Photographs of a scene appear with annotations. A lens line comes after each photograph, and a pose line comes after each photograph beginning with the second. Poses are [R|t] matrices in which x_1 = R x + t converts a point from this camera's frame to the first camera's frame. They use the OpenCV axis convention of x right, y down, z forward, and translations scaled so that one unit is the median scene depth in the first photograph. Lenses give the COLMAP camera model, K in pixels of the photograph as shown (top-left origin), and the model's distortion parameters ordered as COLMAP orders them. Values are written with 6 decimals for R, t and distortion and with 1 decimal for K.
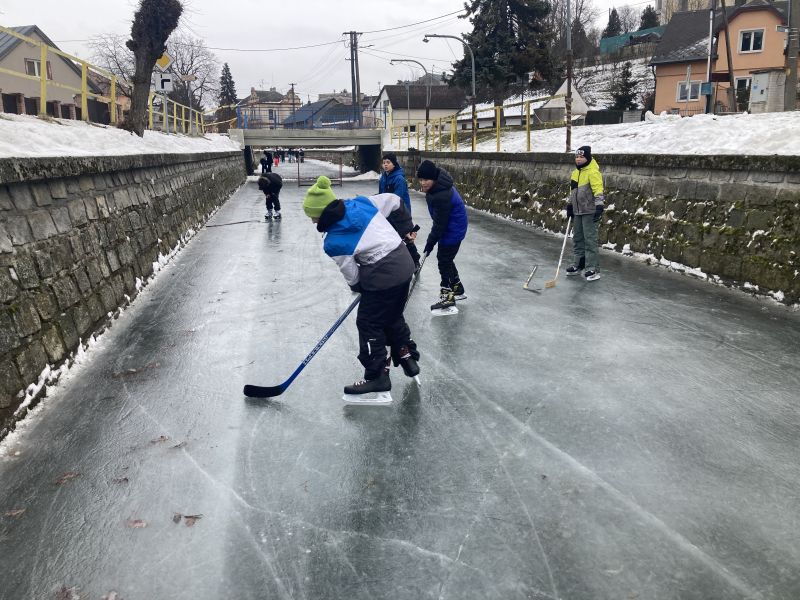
lens RADIAL K [[658.0, 0, 389.6], [0, 658.0, 289.4], [0, 0, 1]] dist [0.006854, 0.002213]
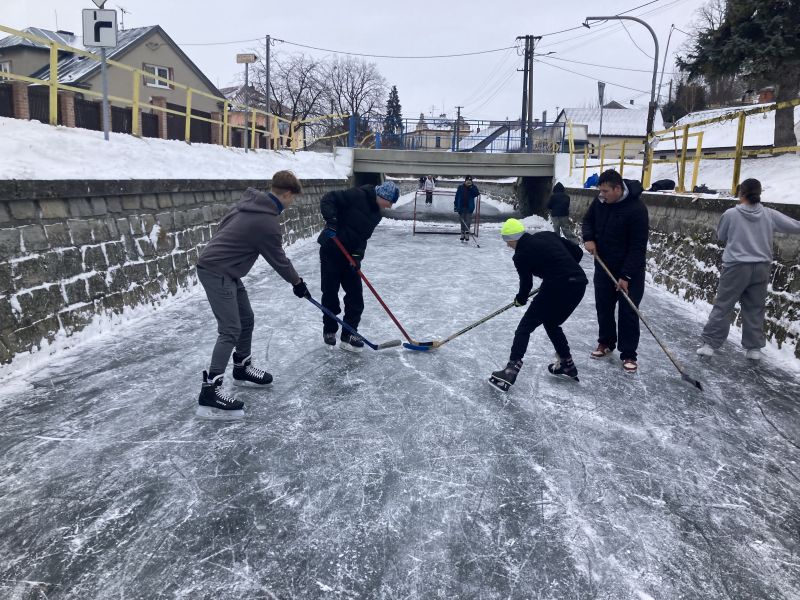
lens RADIAL K [[657.3, 0, 400.0], [0, 657.3, 300.0], [0, 0, 1]] dist [0.012705, 0.003134]
pose [[0.970069, 0.084331, -0.227718, 0.002065], [-0.091076, 0.995658, -0.019260, -0.097842], [0.225105, 0.039423, 0.973537, 0.457521]]
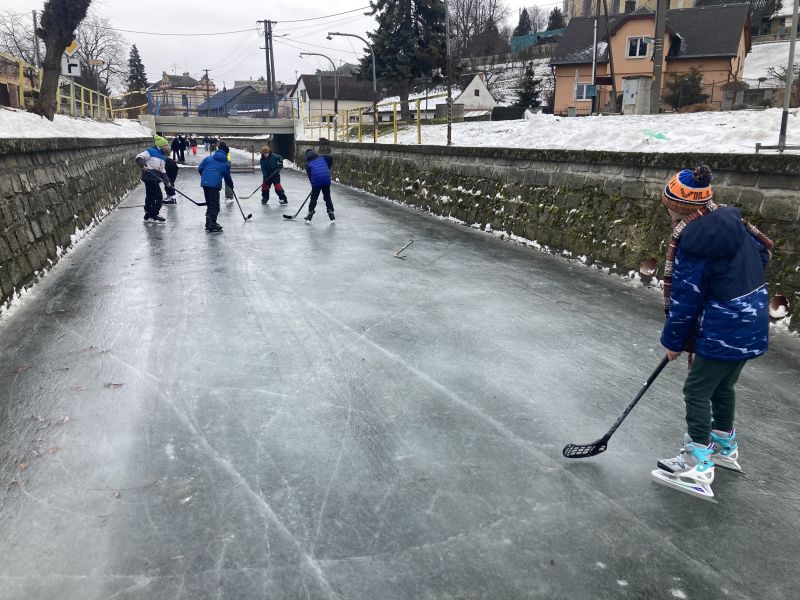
lens RADIAL K [[657.3, 0, 400.0], [0, 657.3, 300.0], [0, 0, 1]] dist [0.012705, 0.003134]
pose [[0.991084, -0.009202, 0.132921, 0.016708], [0.005471, 0.999581, 0.028411, 0.014644], [-0.133127, -0.027430, 0.990719, -0.067935]]
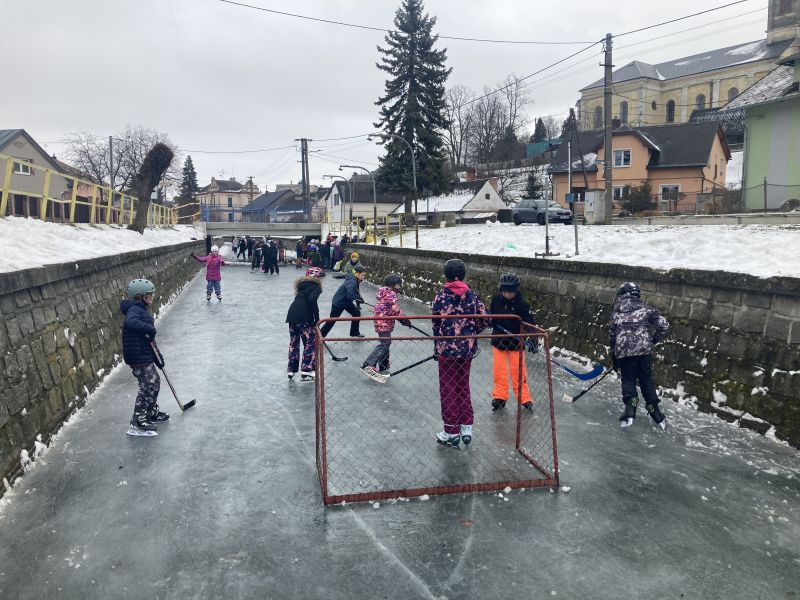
lens RADIAL K [[661.1, 0, 398.5], [0, 661.1, 272.8], [0, 0, 1]] dist [0.027890, -0.002996]
pose [[0.997020, 0.009317, 0.076574, 0.053922], [0.002450, 0.988353, -0.152162, 0.050523], [-0.077100, 0.151896, 0.985385, -0.301581]]
